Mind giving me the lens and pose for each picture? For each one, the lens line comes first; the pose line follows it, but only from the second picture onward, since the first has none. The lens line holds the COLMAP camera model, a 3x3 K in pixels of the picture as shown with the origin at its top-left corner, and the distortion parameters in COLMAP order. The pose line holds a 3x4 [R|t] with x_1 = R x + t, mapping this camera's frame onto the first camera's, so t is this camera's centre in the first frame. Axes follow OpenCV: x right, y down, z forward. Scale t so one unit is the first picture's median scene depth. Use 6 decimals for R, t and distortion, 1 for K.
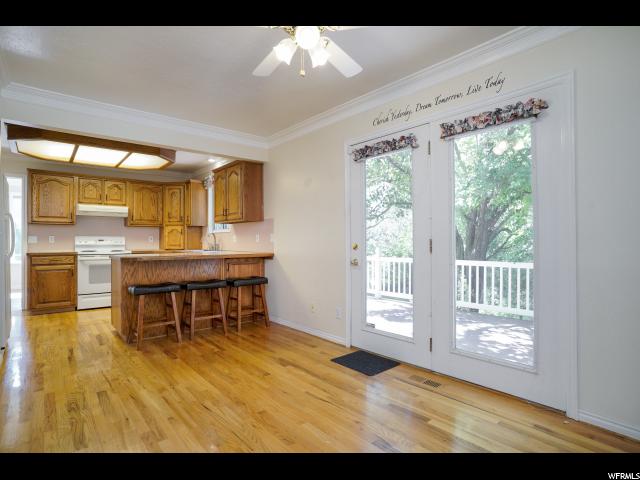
lens RADIAL K [[336.2, 0, 320.0], [0, 336.2, 240.0], [0, 0, 1]] dist [-0.023110, 0.000844]
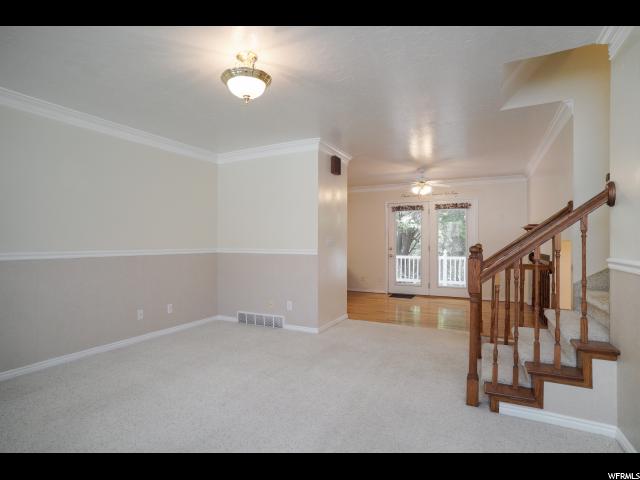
lens RADIAL K [[341.6, 0, 315.8], [0, 341.6, 241.3], [0, 0, 1]] dist [-0.032958, 0.000984]
pose [[0.922475, 0.004037, 0.386035, -0.967284], [-0.005596, 0.999980, 0.002914, -0.025853], [-0.386016, -0.004848, 0.922479, -0.716184]]
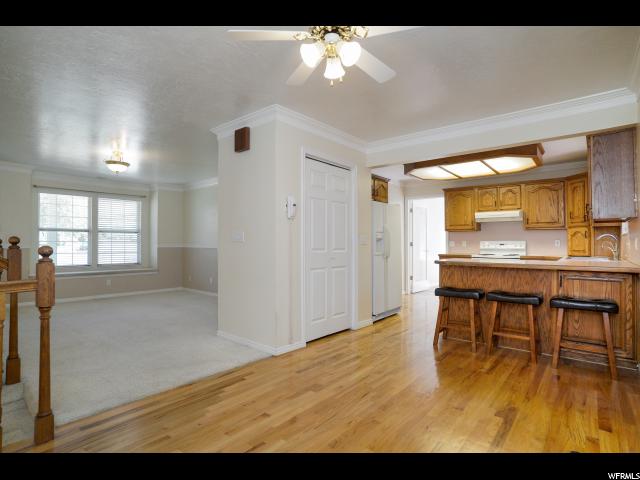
lens RADIAL K [[341.6, 0, 315.8], [0, 341.6, 241.3], [0, 0, 1]] dist [-0.032958, 0.000984]
pose [[0.166711, -0.003114, -0.986001, 0.377161], [0.000734, 0.999995, -0.003034, -0.008586], [0.986005, -0.000218, 0.166713, 0.314748]]
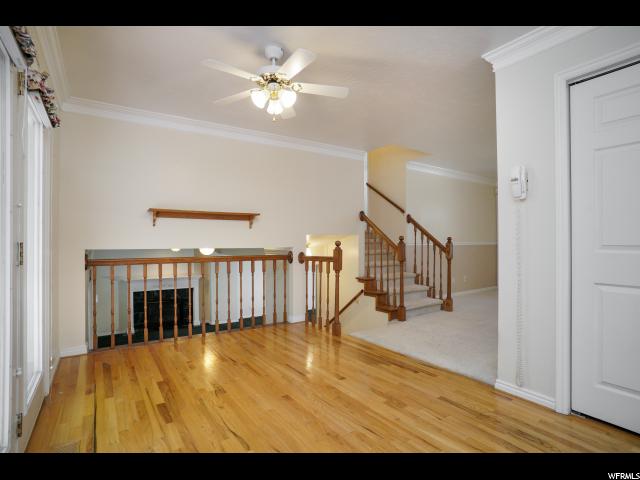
lens RADIAL K [[341.6, 0, 315.8], [0, 341.6, 241.3], [0, 0, 1]] dist [-0.032958, 0.000984]
pose [[-0.992841, 0.006812, 0.119246, -0.151649], [0.006229, 0.999967, -0.005263, 0.001223], [-0.119278, -0.004483, -0.992851, 0.937970]]
